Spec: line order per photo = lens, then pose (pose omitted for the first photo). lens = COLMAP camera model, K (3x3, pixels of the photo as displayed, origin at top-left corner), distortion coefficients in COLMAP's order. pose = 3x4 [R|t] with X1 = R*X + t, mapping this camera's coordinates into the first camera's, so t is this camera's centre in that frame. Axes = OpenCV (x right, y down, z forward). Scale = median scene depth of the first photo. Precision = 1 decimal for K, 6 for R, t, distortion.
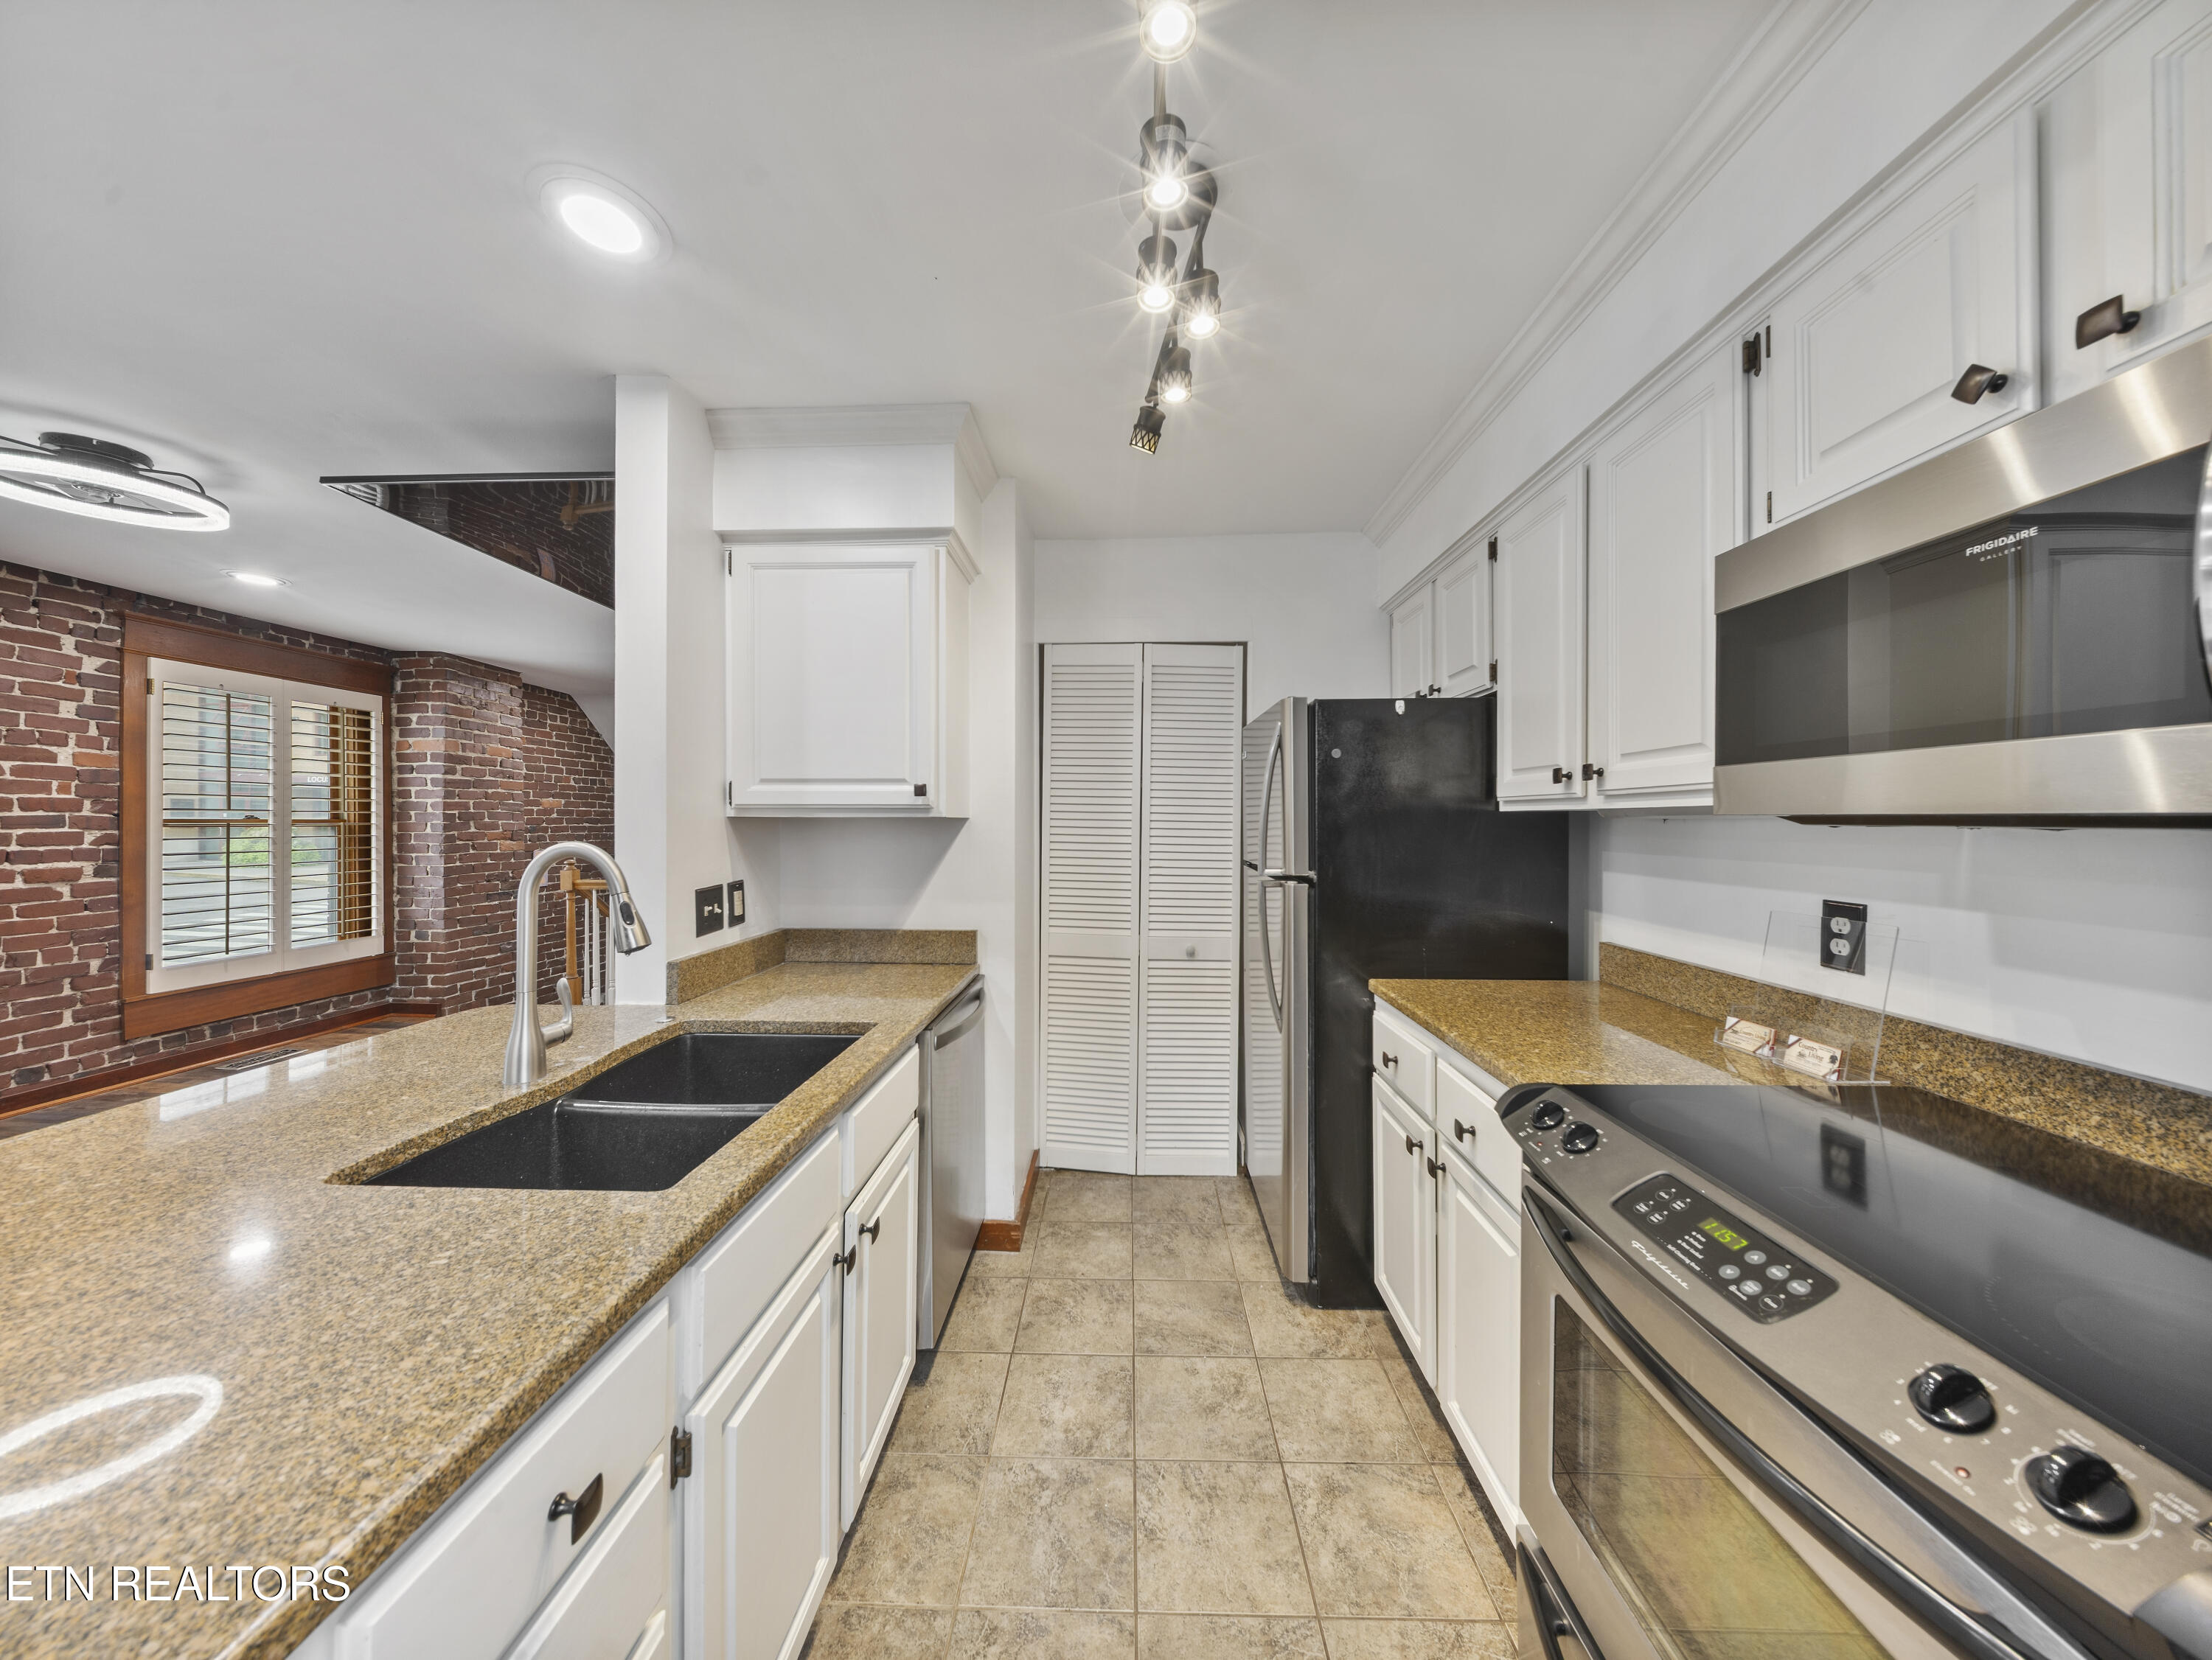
lens RADIAL K [[736.9, 0, 1110.6], [0, 736.9, 824.7], [0, 0, 1]] dist [0.000501, -0.000360]
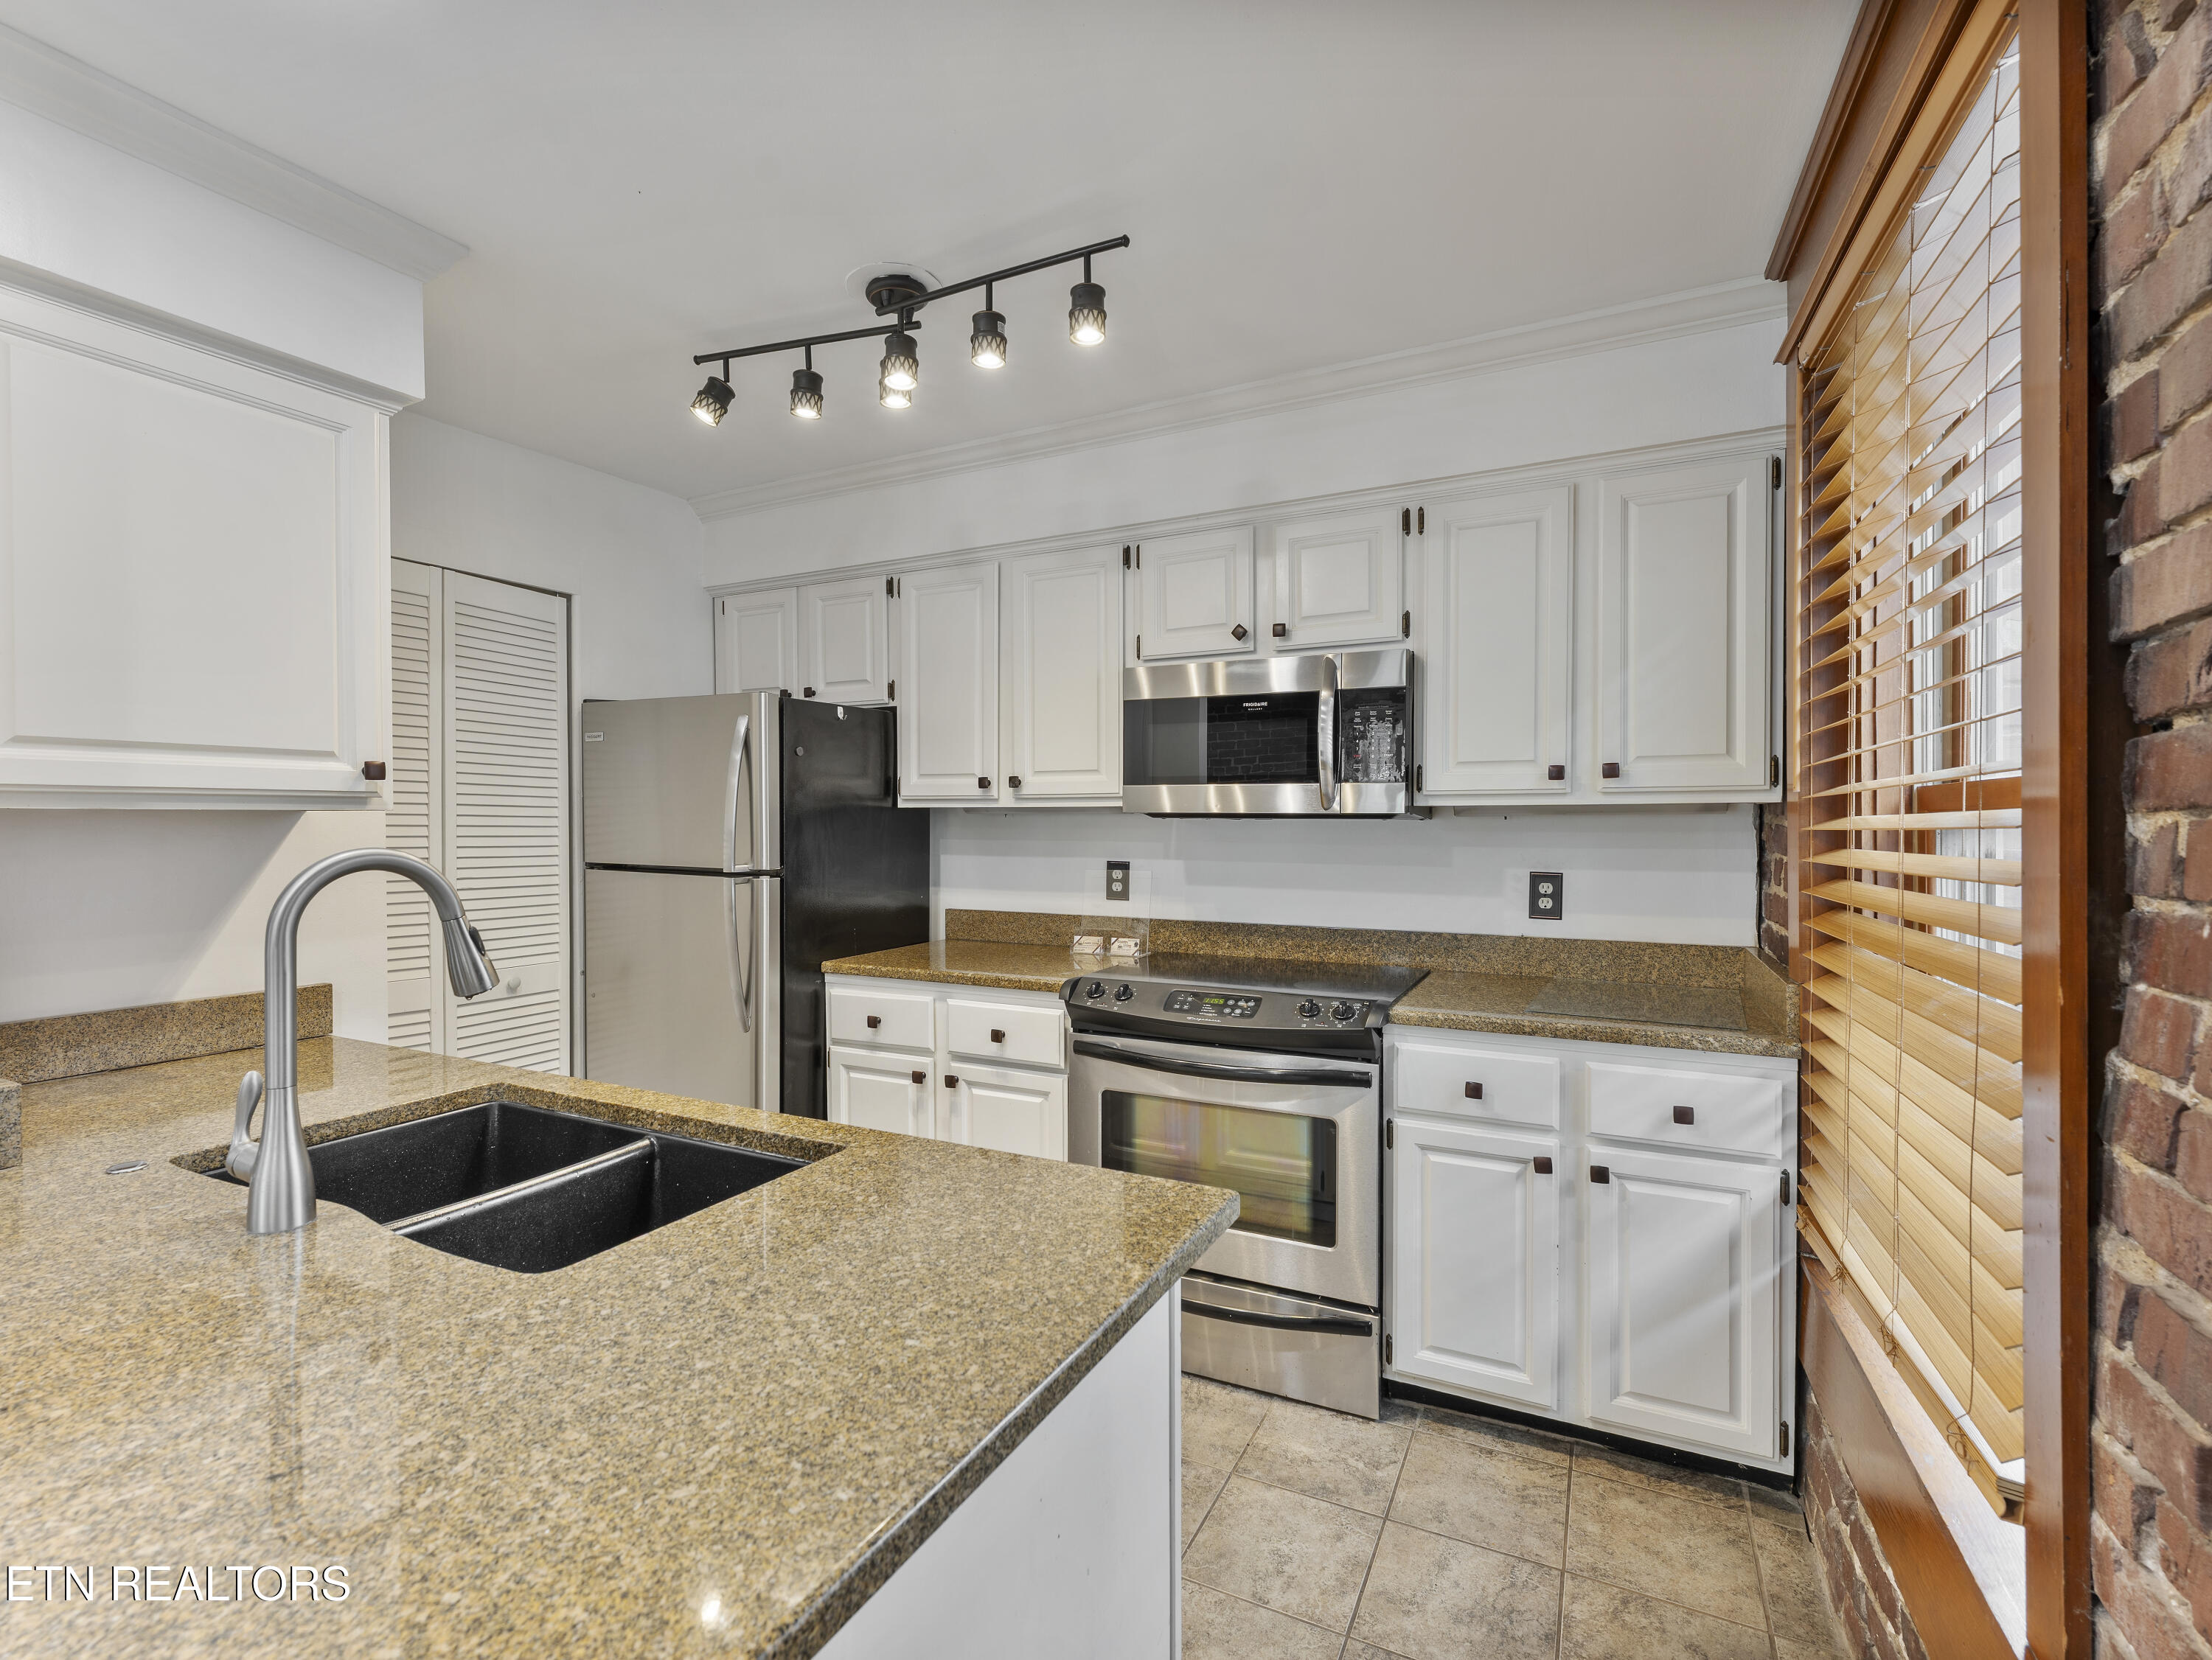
lens RADIAL K [[985.0, 0, 1103.0], [0, 985.0, 825.4], [0, 0, 1]] dist [-0.002660, -0.000210]
pose [[0.436063, -0.009519, 0.899866, -1.029238], [0.004818, 0.999954, 0.008243, -0.000491], [-0.899903, 0.000741, 0.436089, 0.001439]]
